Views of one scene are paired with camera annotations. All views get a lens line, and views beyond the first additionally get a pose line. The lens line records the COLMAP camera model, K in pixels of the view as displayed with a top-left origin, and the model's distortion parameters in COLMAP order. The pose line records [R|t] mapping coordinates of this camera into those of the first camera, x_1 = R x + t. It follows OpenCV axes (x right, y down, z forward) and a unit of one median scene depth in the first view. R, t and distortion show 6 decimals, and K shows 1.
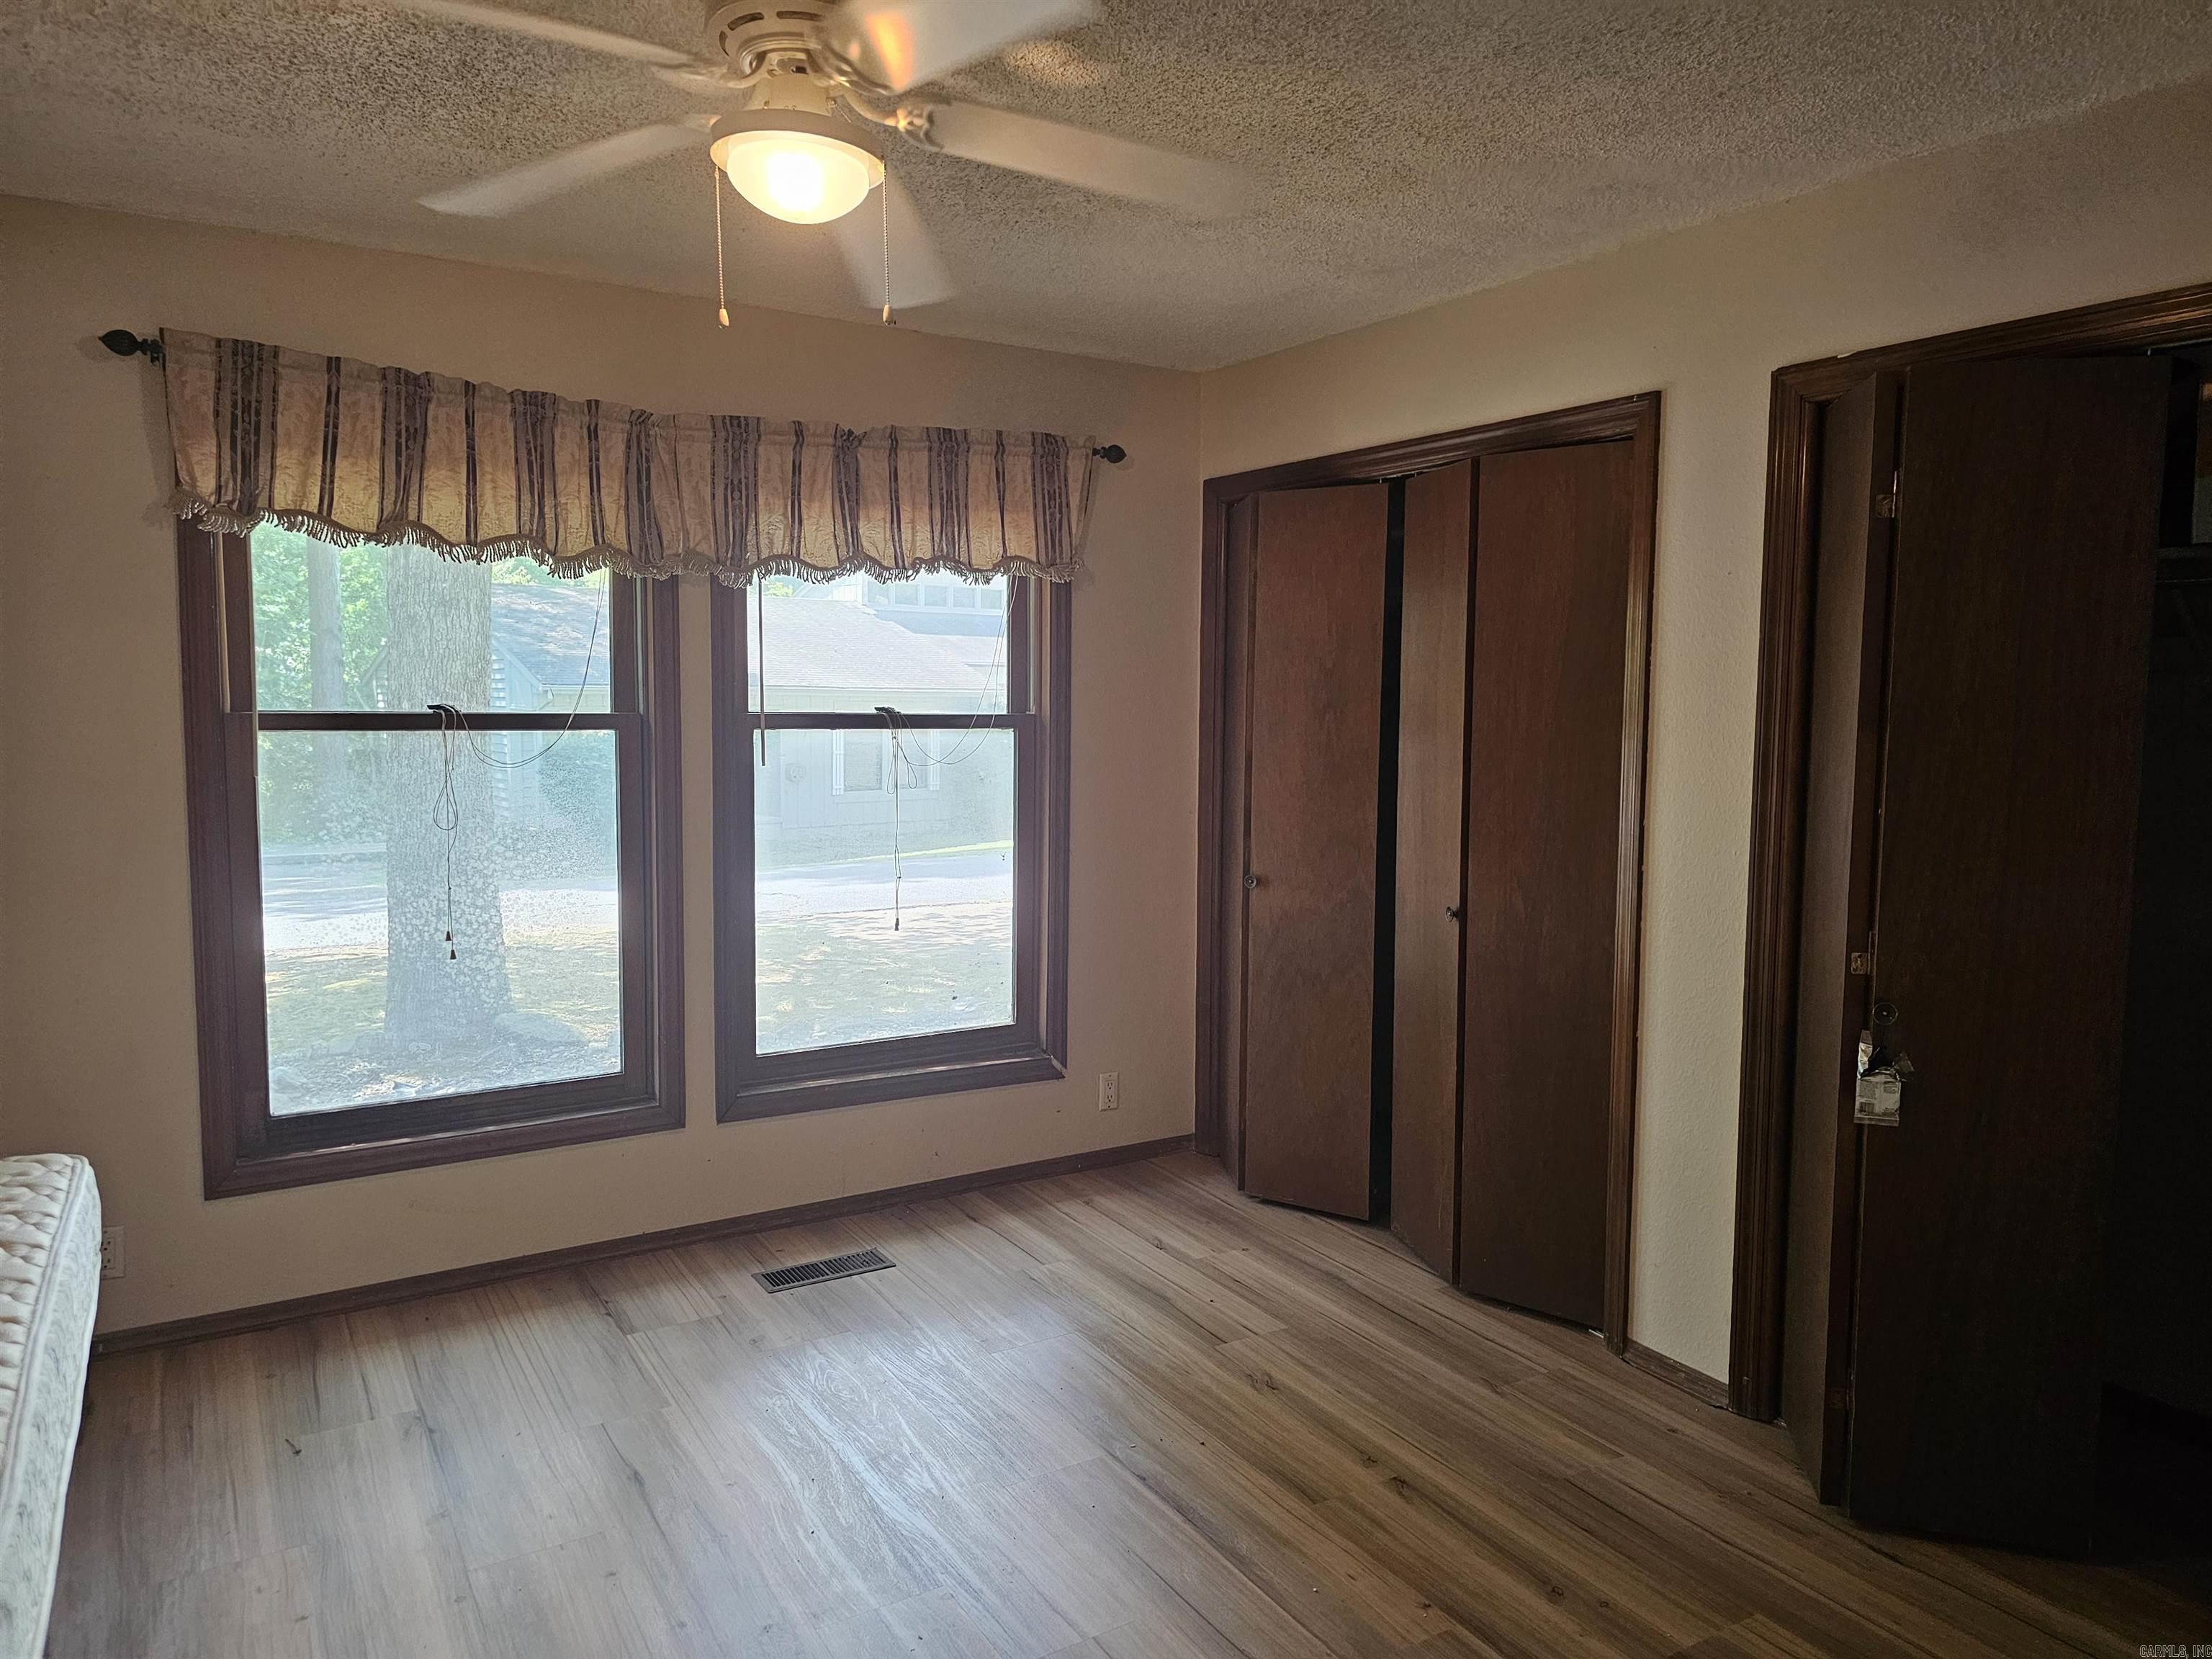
lens RADIAL K [[1487.7, 0, 1111.8], [0, 1487.7, 840.9], [0, 0, 1]] dist [0.058933, -0.046677]
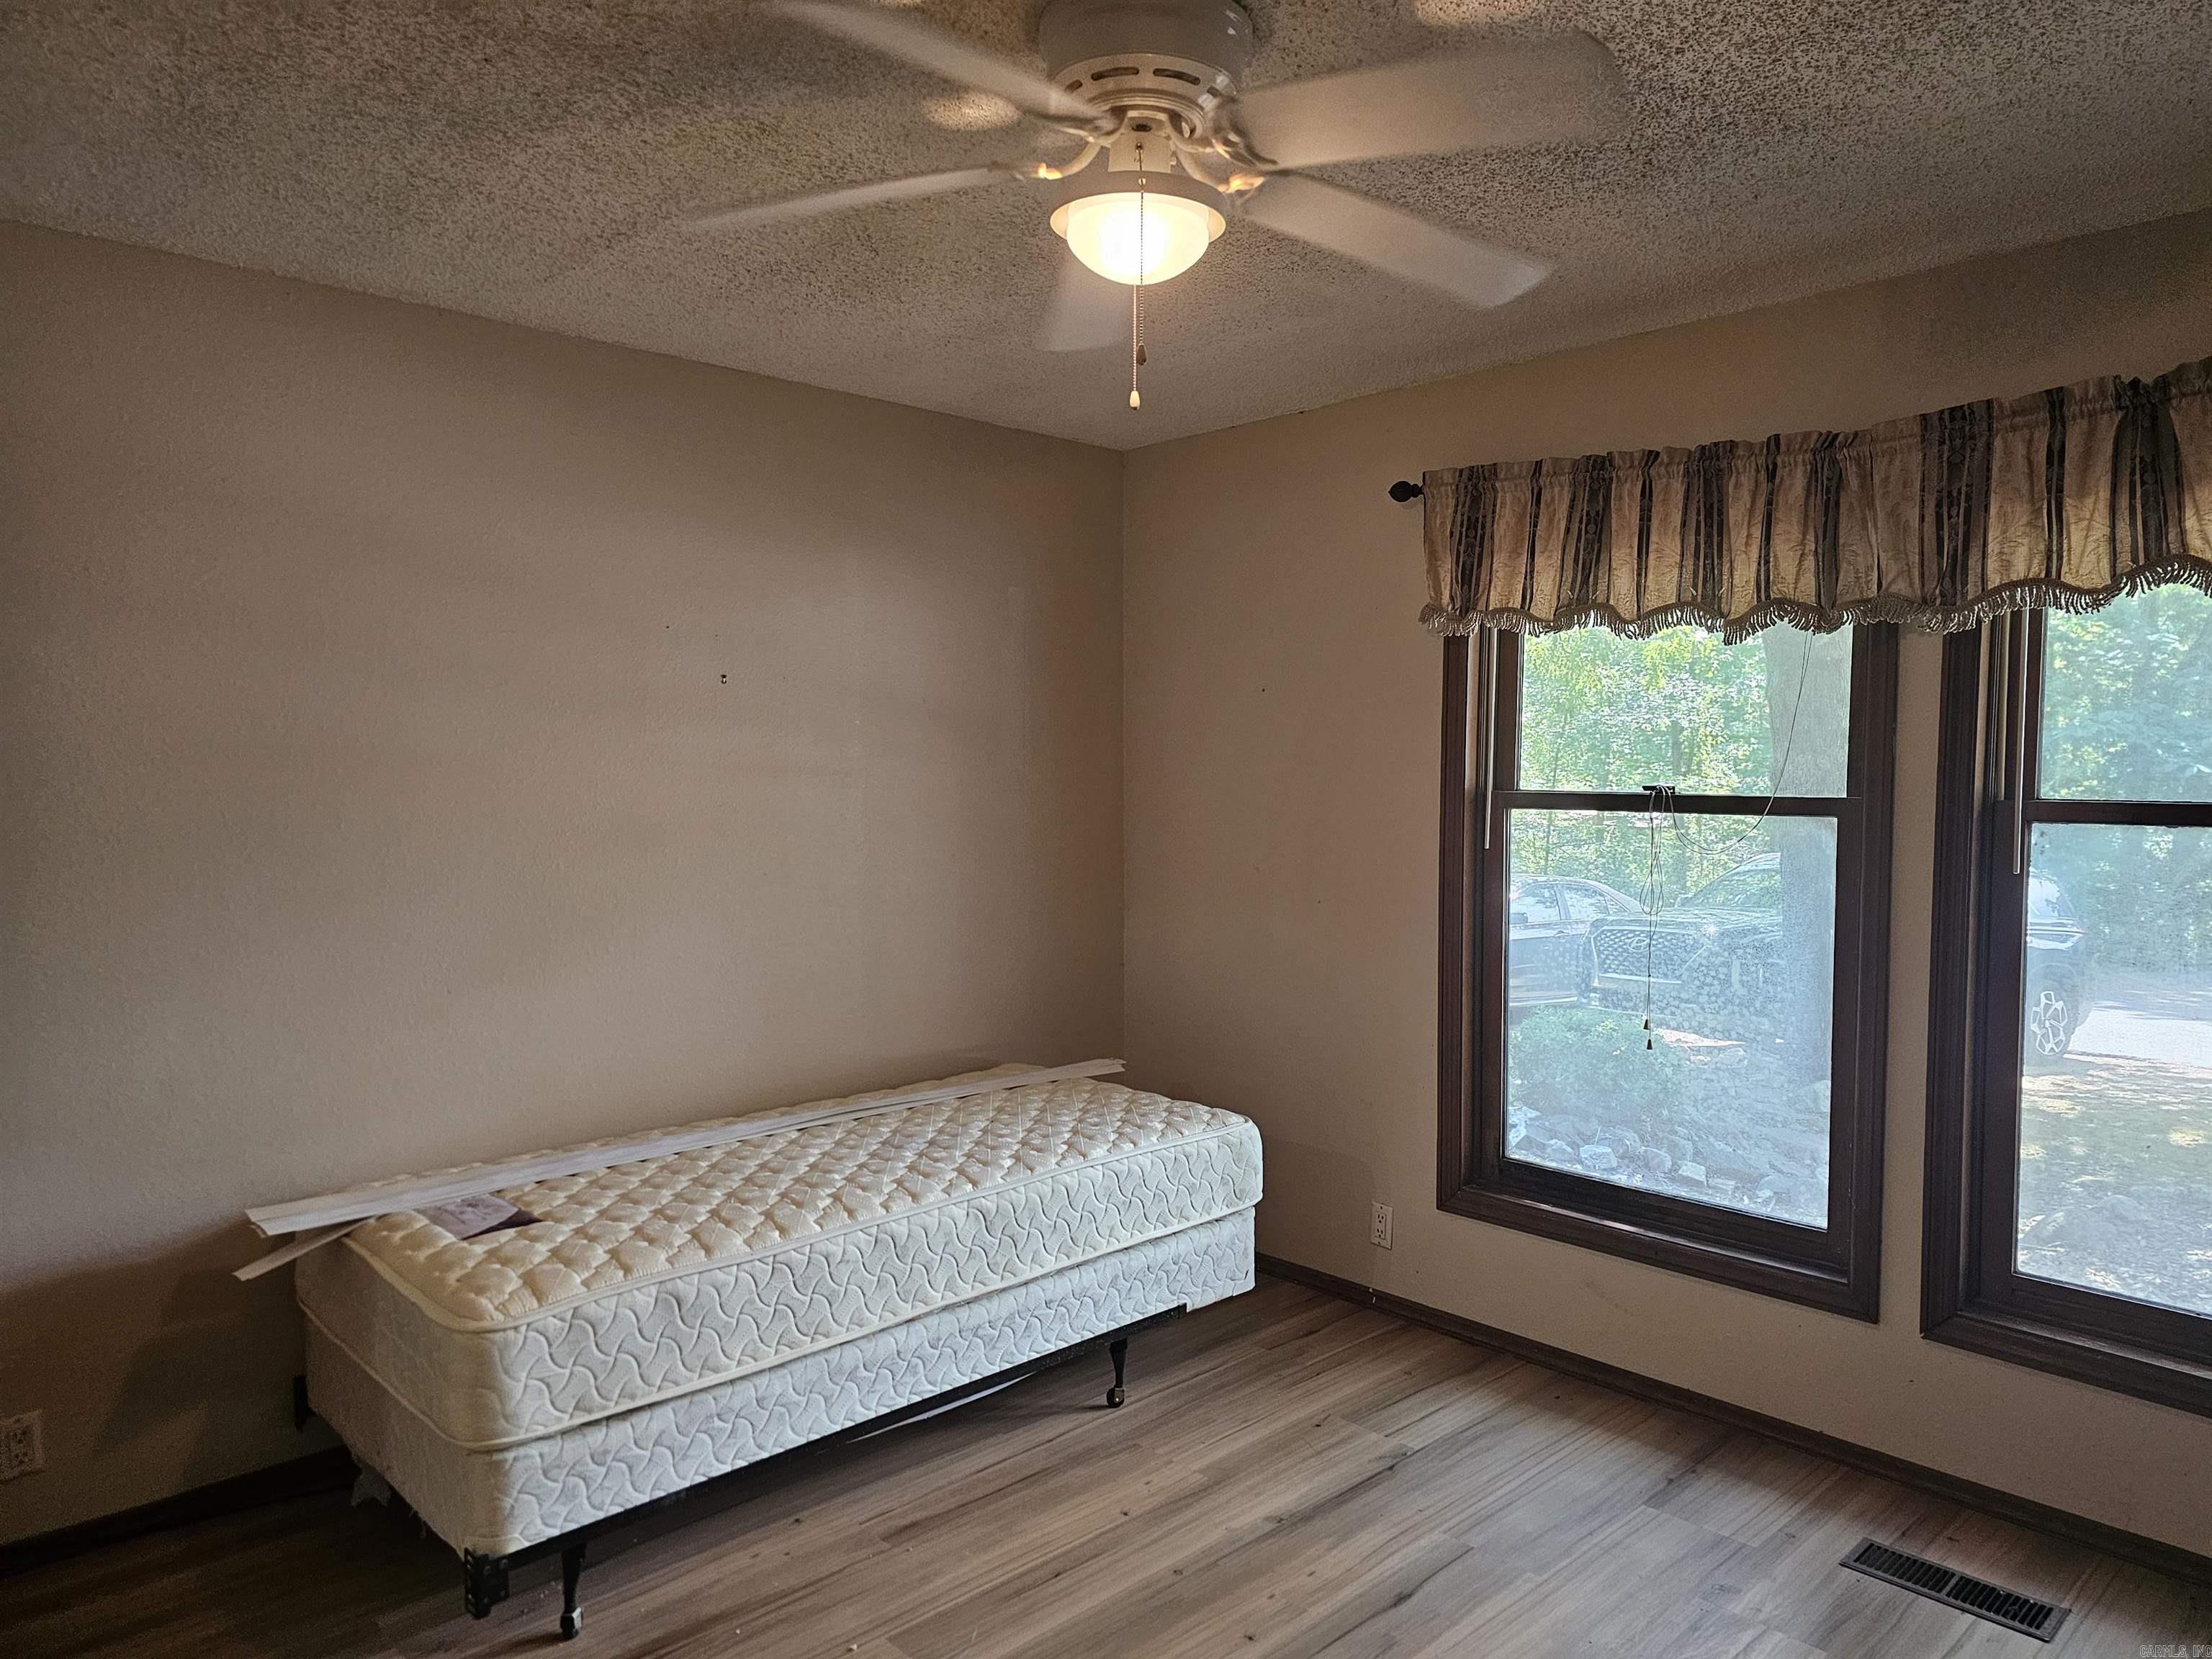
lens RADIAL K [[1487.7, 0, 1111.8], [0, 1487.7, 840.9], [0, 0, 1]] dist [0.058933, -0.046677]
pose [[0.210344, 0.040918, -0.976771, 0.433519], [-0.100525, 0.994733, 0.020022, -0.039357], [0.972445, 0.093979, 0.213349, 0.461780]]
